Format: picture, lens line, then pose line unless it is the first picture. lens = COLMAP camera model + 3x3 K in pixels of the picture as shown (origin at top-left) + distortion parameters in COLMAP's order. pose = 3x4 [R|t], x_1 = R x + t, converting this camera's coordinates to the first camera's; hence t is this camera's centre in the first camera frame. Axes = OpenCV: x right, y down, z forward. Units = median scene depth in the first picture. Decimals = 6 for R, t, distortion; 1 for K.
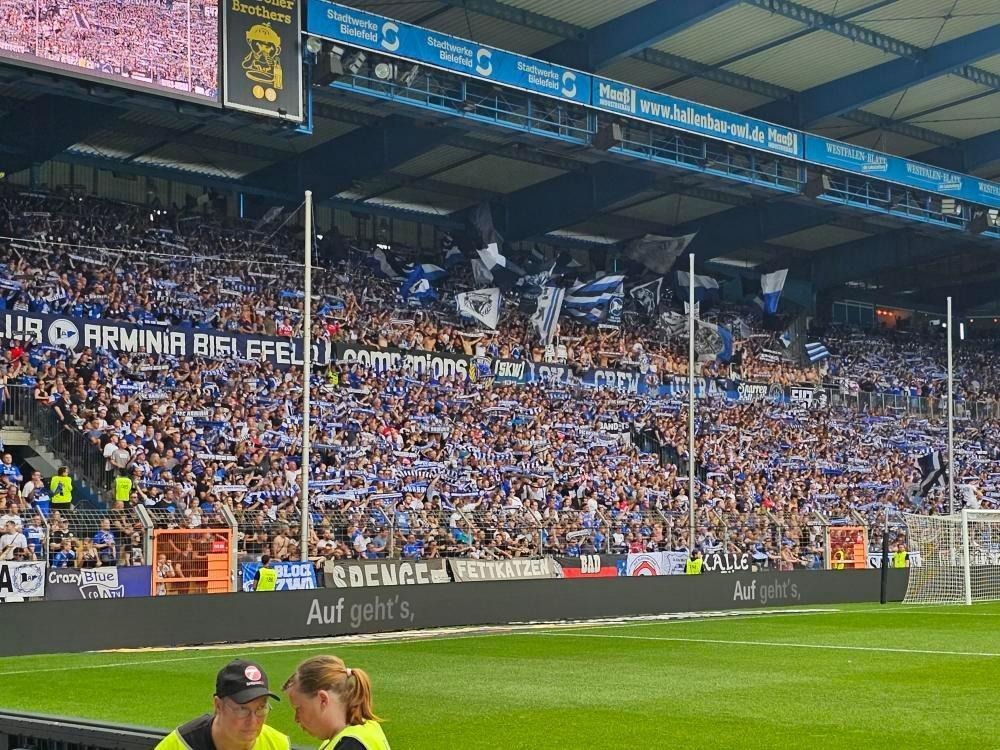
lens RADIAL K [[1659.4, 0, 515.4], [0, 1659.4, 417.7], [0, 0, 1]] dist [0.119939, -0.030532]
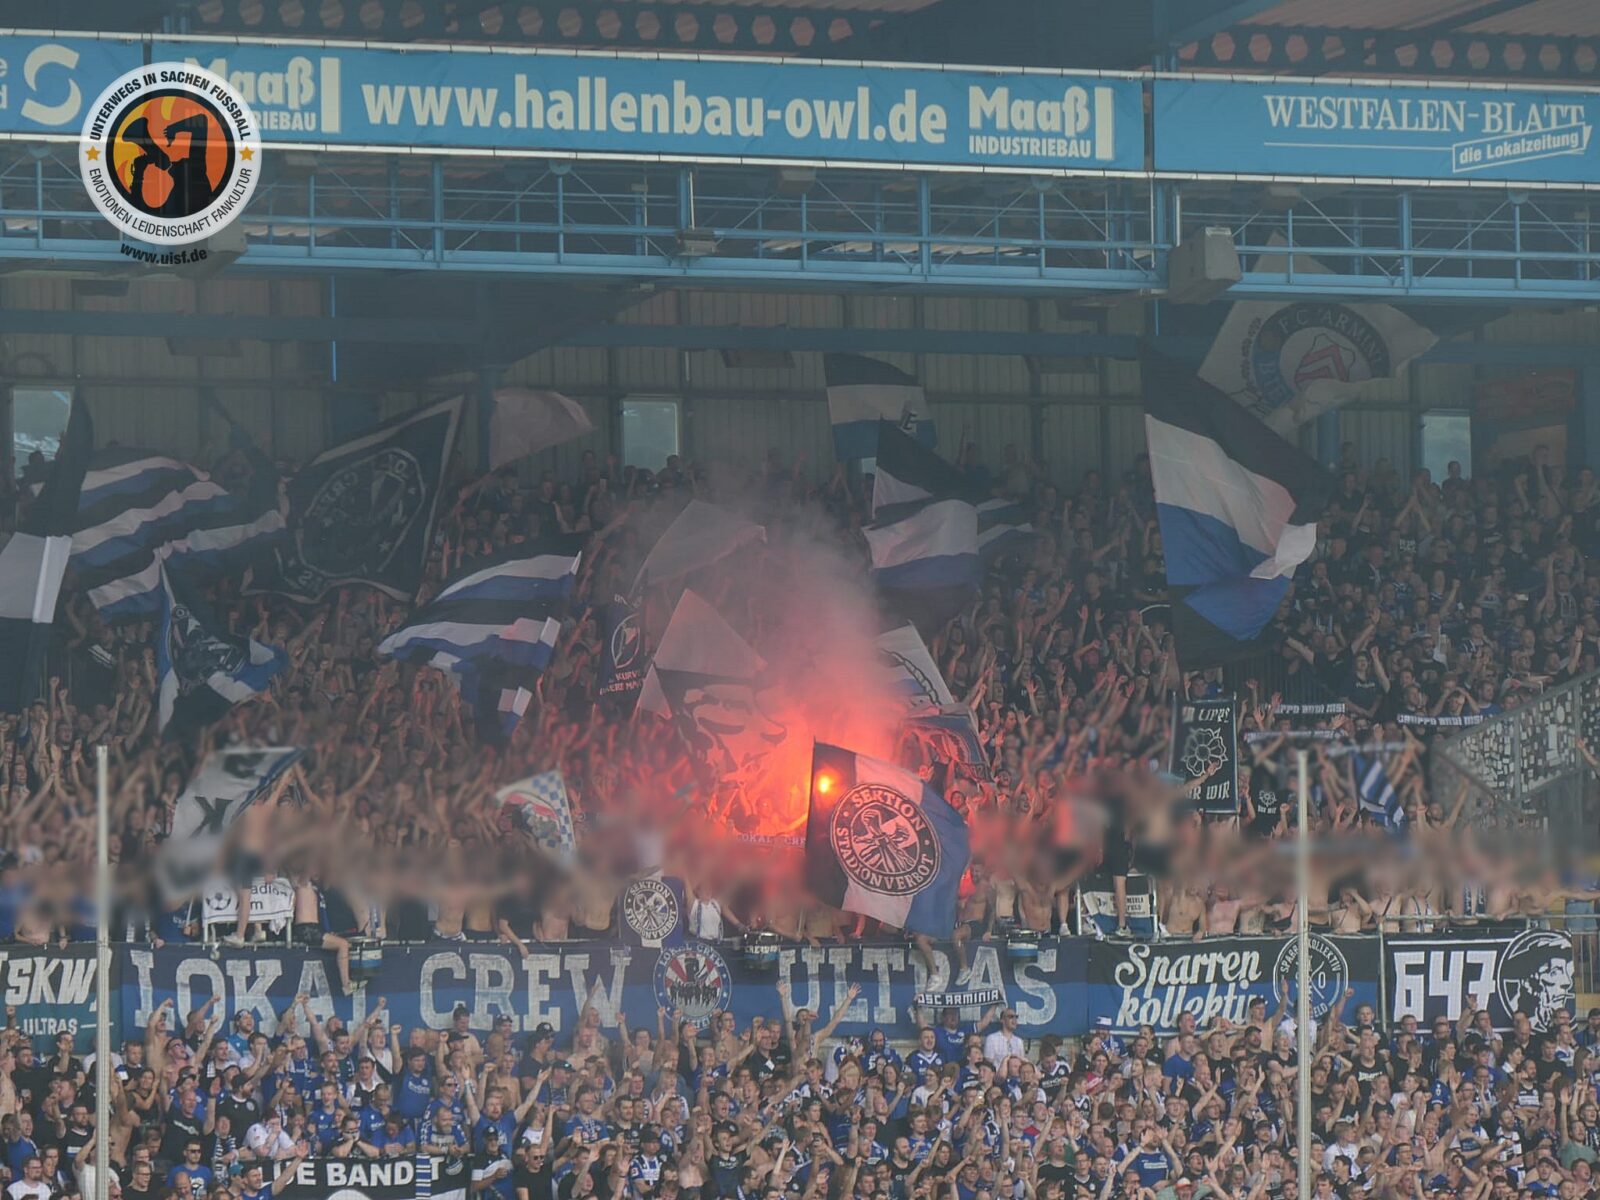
lens RADIAL K [[11528.9, 0, 654.8], [0, 11528.9, 599.9], [0, 0, 1]] dist [-0.005834, 1.532827]
pose [[0.959456, -0.031006, -0.280148, 0.656349], [0.036176, 0.999257, 0.013303, -0.116926], [0.279528, -0.022898, 0.959865, -0.902751]]
